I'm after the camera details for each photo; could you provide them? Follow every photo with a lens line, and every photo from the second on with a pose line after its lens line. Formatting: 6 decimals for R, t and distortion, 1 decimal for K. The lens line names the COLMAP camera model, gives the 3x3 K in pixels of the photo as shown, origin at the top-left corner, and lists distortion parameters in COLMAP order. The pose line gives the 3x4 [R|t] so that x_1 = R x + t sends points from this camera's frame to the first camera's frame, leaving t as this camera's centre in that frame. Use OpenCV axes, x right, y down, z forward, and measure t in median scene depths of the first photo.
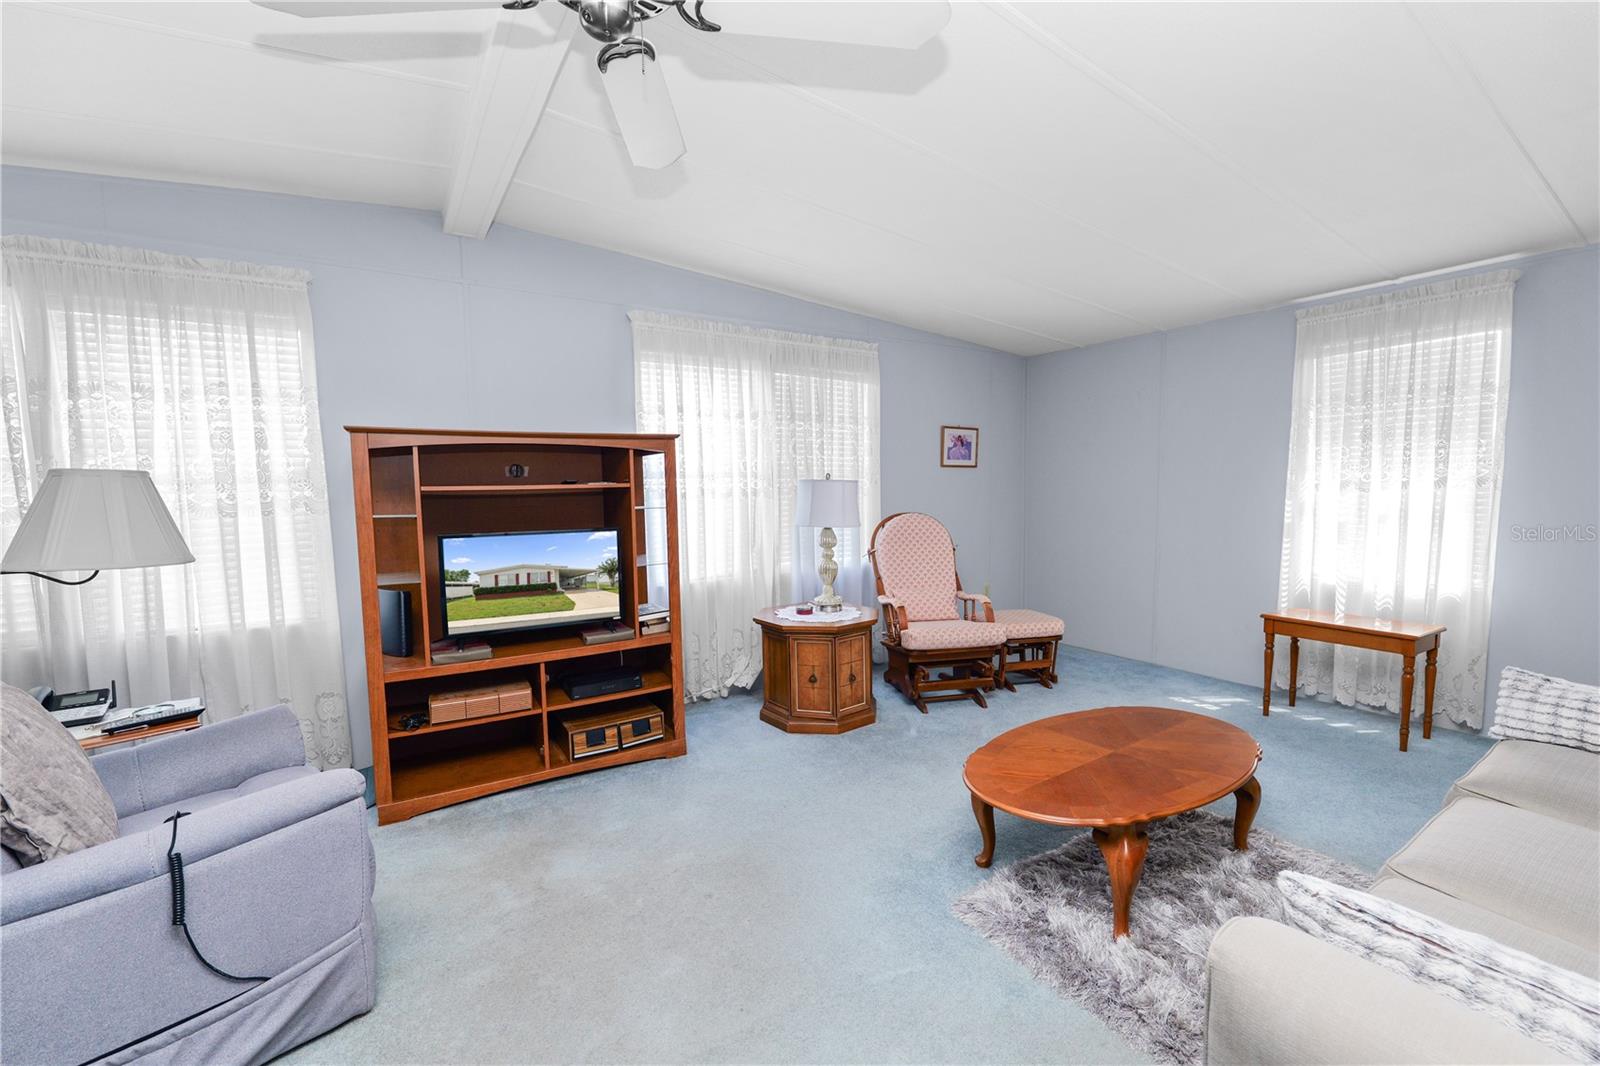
lens RADIAL K [[653.6, 0, 808.5], [0, 653.6, 535.9], [0, 0, 1]] dist [-0.000900, -0.000082]
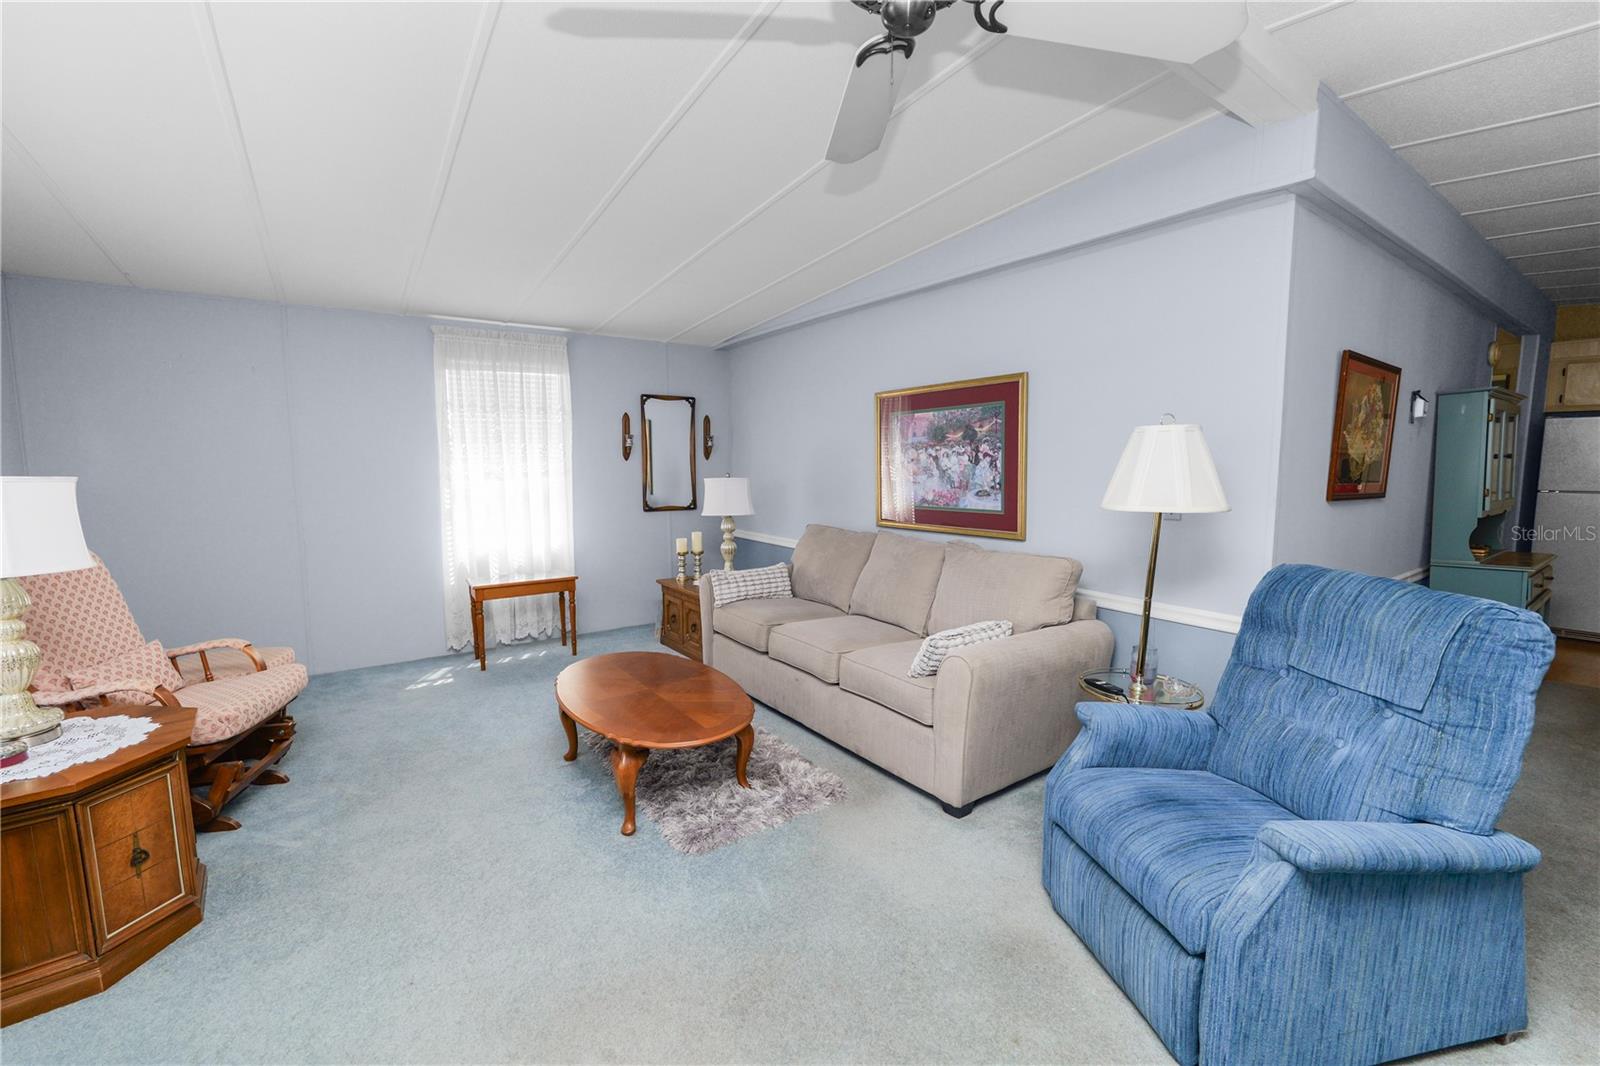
lens RADIAL K [[648.7, 0, 800.0], [0, 648.7, 533.0], [0, 0, 1]] dist [-0.016538, 0.001228]
pose [[-0.026999, -0.100200, 0.994601, -0.529289], [0.083303, 0.991277, 0.102127, -0.051182], [-0.996158, 0.085611, -0.018417, 0.493134]]
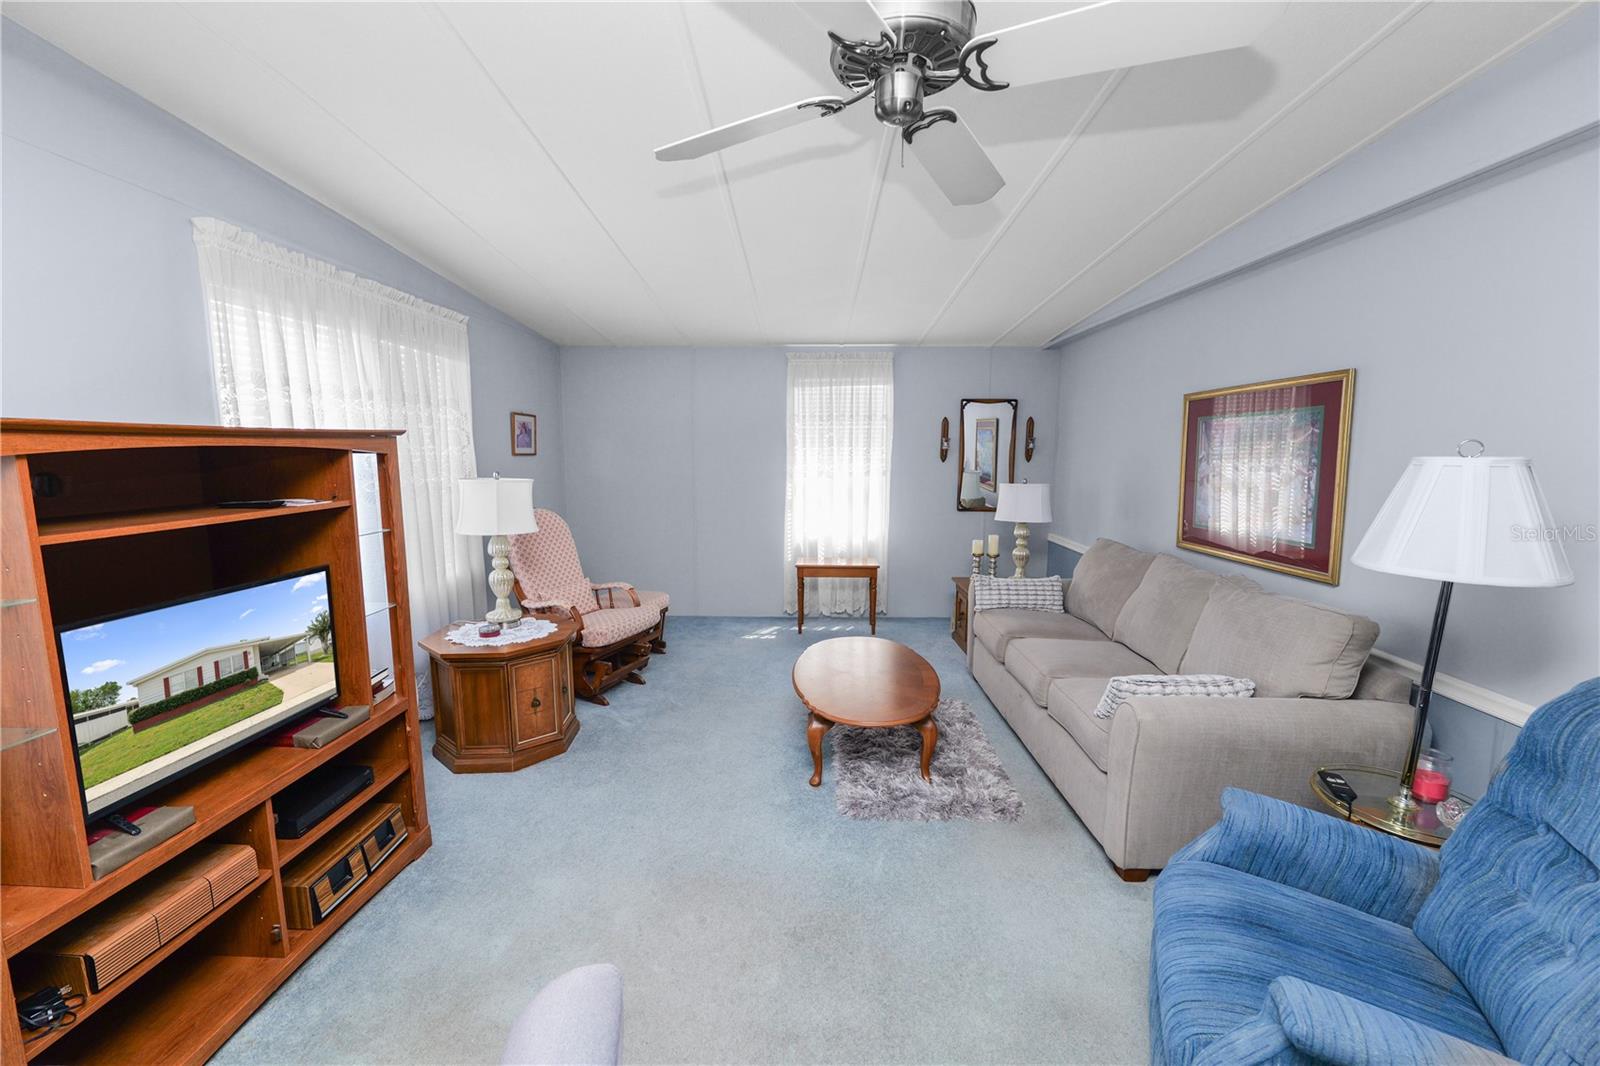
lens RADIAL K [[648.7, 0, 800.0], [0, 648.7, 533.0], [0, 0, 1]] dist [-0.016538, 0.001228]
pose [[0.563559, -0.094299, 0.820676, -0.536350], [0.055734, 0.995540, 0.076119, -0.067105], [-0.824194, 0.002842, 0.566301, 0.209285]]
